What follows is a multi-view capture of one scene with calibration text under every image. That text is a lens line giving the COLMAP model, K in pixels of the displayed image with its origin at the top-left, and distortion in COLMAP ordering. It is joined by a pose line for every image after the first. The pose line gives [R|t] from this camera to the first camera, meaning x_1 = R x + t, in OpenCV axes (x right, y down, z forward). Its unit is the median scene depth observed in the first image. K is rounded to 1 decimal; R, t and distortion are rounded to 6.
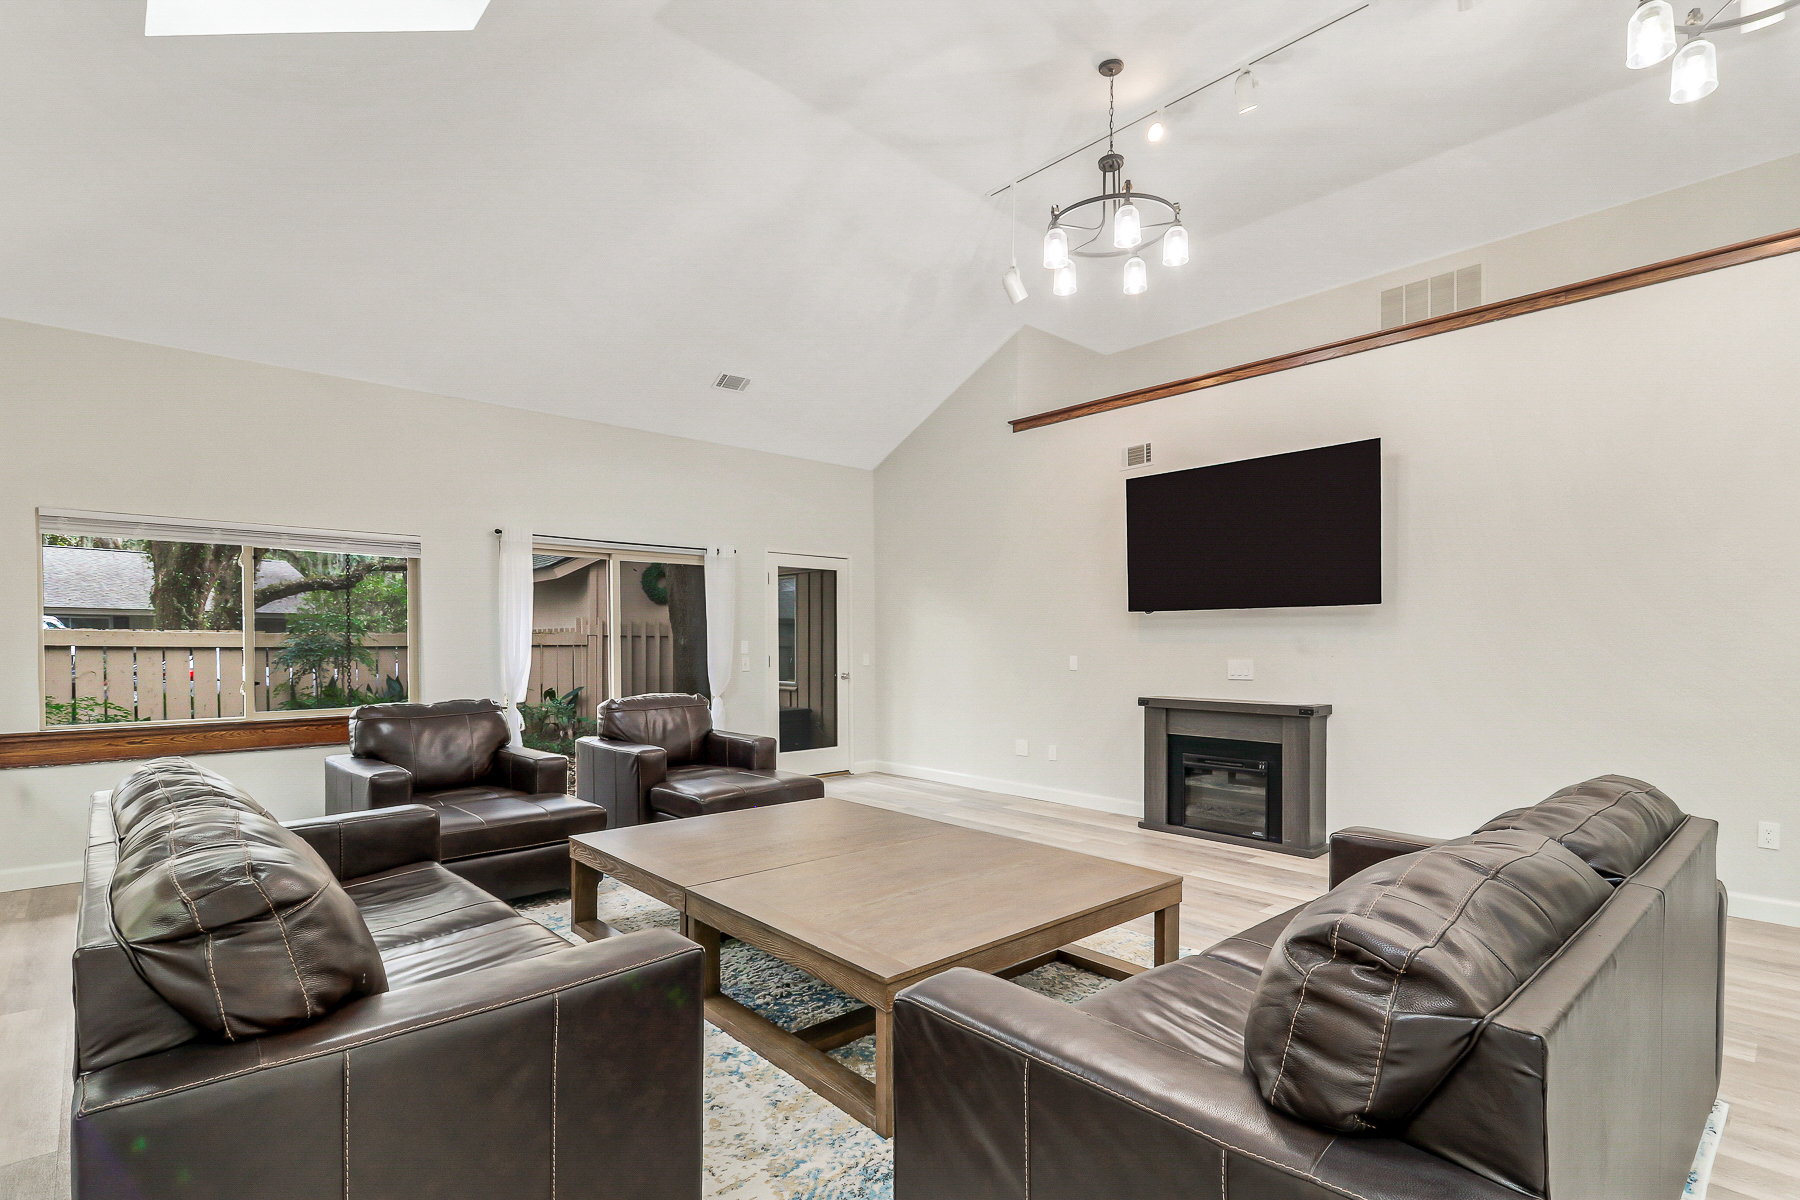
lens RADIAL K [[851.7, 0, 904.1], [0, 851.7, 645.8], [0, 0, 1]] dist [0.028819, -0.018591]
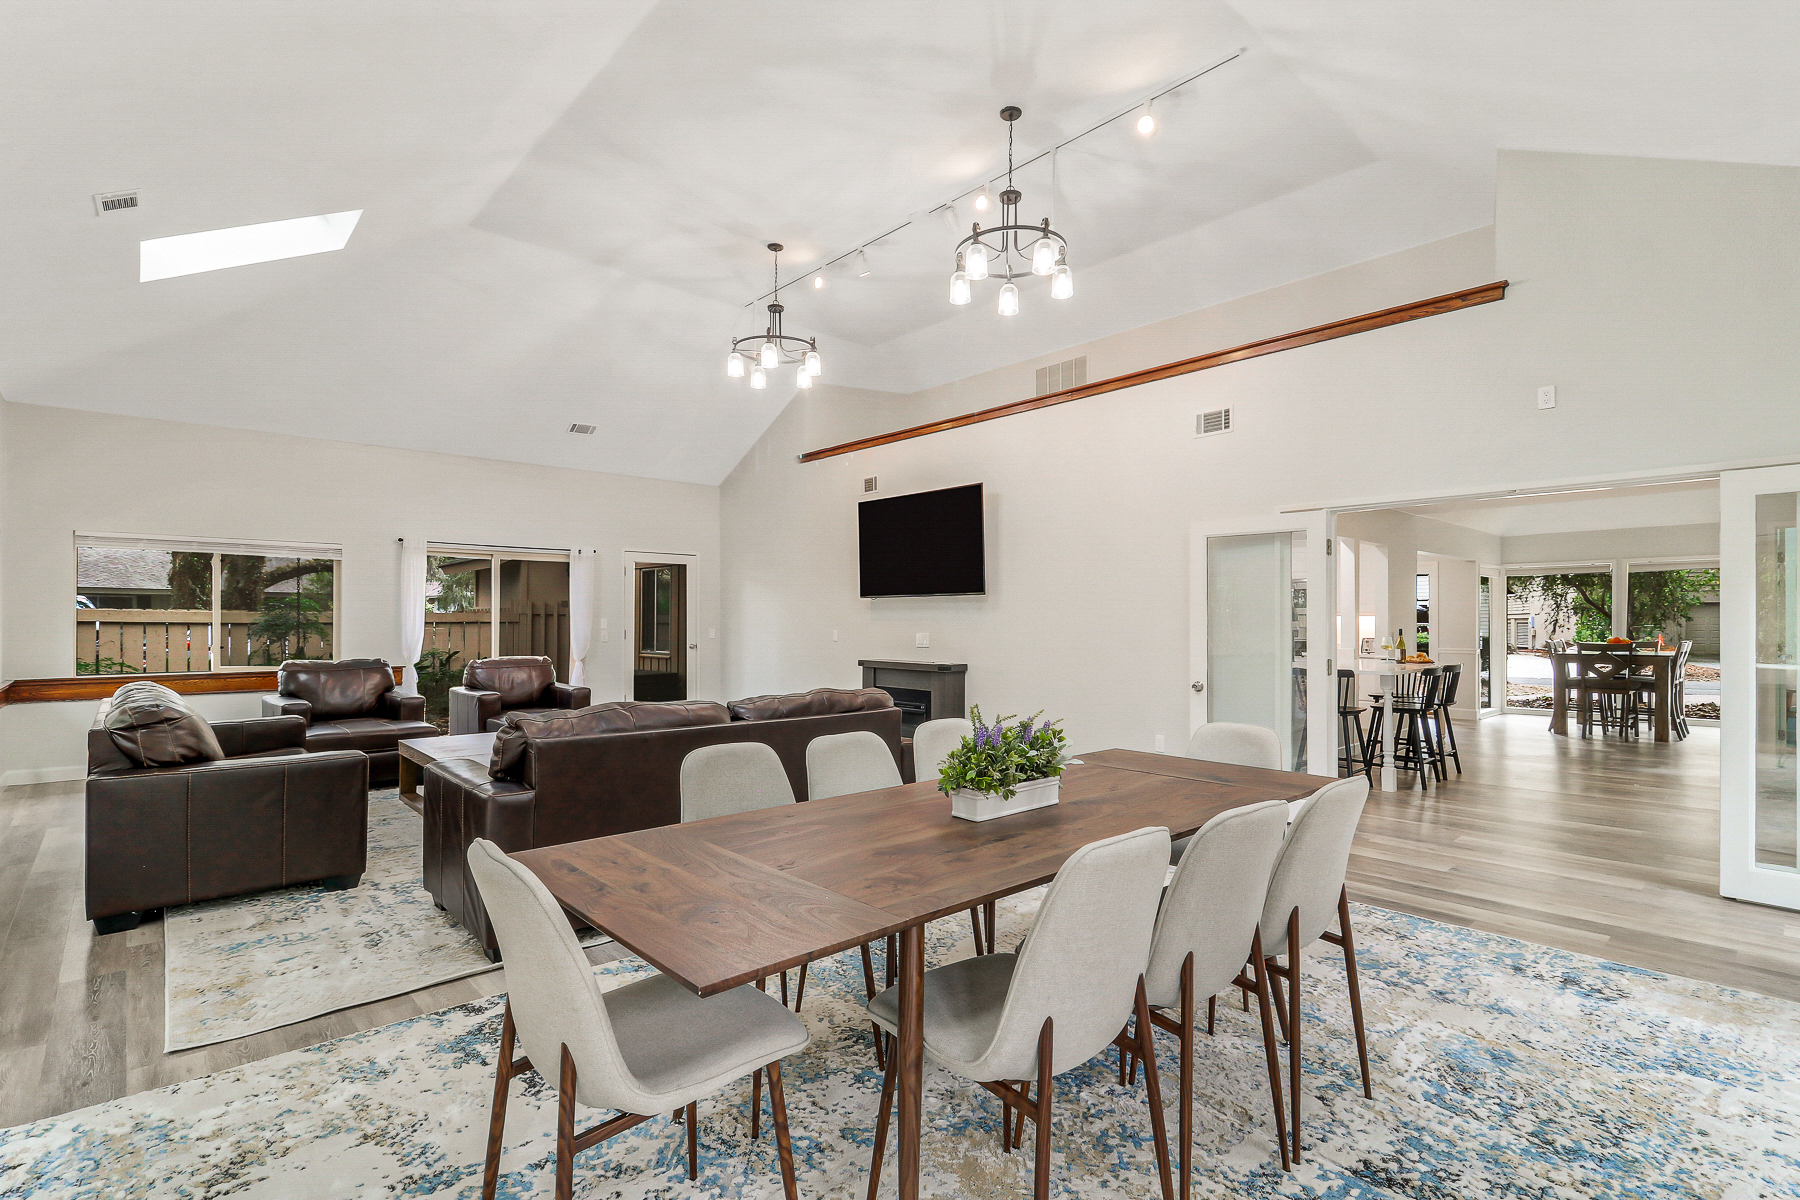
lens RADIAL K [[832.2, 0, 901.4], [0, 832.2, 613.7], [0, 0, 1]] dist [0.024816, -0.012919]
pose [[0.999963, 0.001323, -0.008510, 0.372224], [-0.001411, 0.999945, -0.010395, -0.001207], [0.008495, 0.010406, 0.999910, -0.377296]]
